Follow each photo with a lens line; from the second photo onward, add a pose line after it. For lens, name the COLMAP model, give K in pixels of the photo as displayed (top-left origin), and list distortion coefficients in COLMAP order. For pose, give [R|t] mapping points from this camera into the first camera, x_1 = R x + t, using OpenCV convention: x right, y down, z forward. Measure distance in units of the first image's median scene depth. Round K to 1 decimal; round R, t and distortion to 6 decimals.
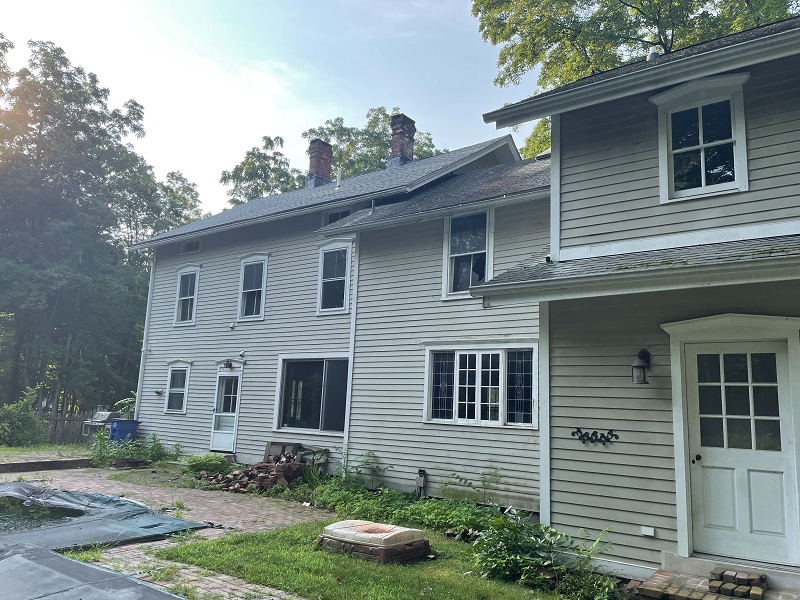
lens RADIAL K [[616.0, 0, 397.0], [0, 616.0, 313.2], [0, 0, 1]] dist [0.073660, -0.106466]
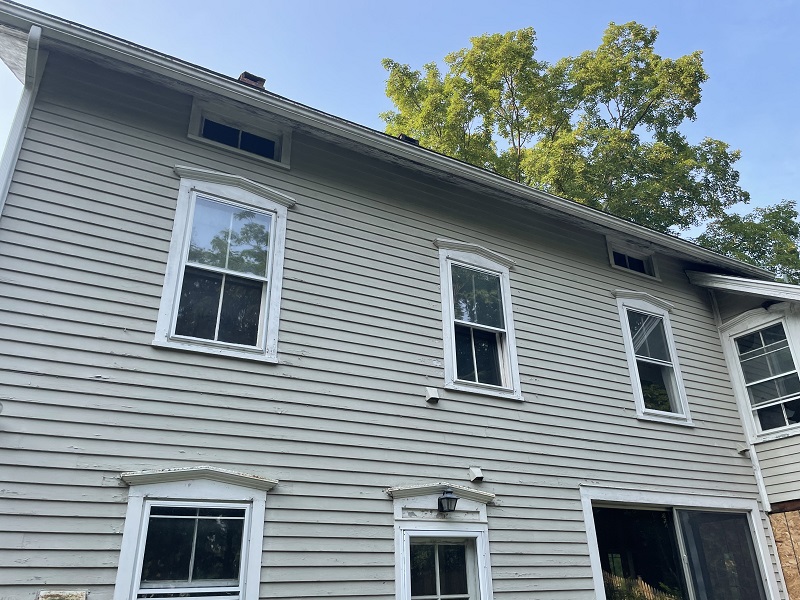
lens RADIAL K [[619.4, 0, 400.0], [0, 619.4, 300.0], [0, 0, 1]] dist [0.080561, -0.119662]
pose [[0.401812, 0.339443, 0.850485, -0.632669], [-0.100102, 0.939475, -0.327668, 0.094095], [-0.910234, 0.046526, 0.411471, 0.872232]]
